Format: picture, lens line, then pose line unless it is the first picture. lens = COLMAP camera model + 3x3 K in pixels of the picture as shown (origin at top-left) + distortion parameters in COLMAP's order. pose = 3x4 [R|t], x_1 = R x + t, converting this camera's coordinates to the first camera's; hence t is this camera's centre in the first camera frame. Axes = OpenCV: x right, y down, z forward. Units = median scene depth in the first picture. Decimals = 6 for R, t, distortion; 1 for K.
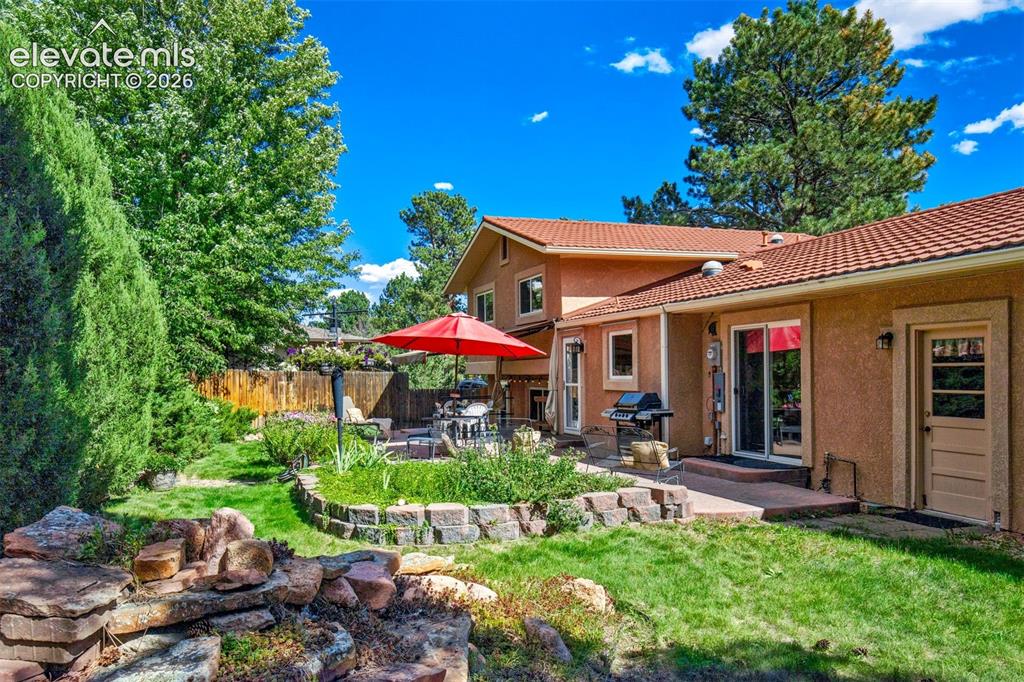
lens RADIAL K [[716.9, 0, 510.6], [0, 716.9, 344.0], [0, 0, 1]] dist [-0.002772, -0.000371]
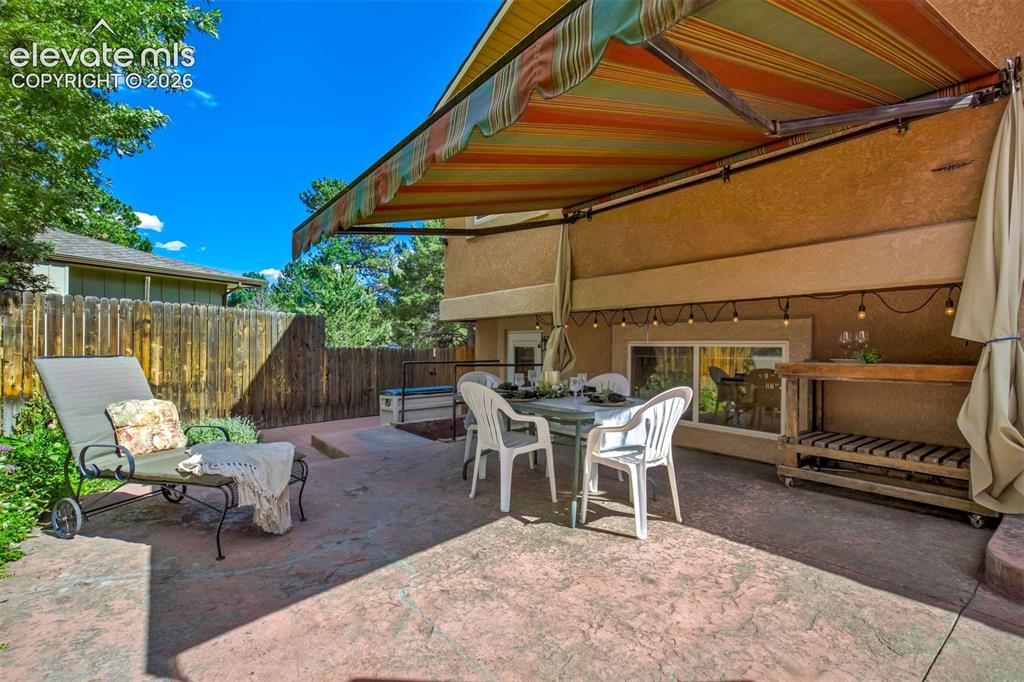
lens RADIAL K [[553.7, 0, 513.0], [0, 553.7, 335.1], [0, 0, 1]] dist [0.002609, 0.000489]
pose [[0.975978, -0.006532, 0.217769, -0.095326], [0.003197, 0.999872, 0.015665, 0.048574], [-0.217843, -0.014593, 0.975875, 0.568645]]
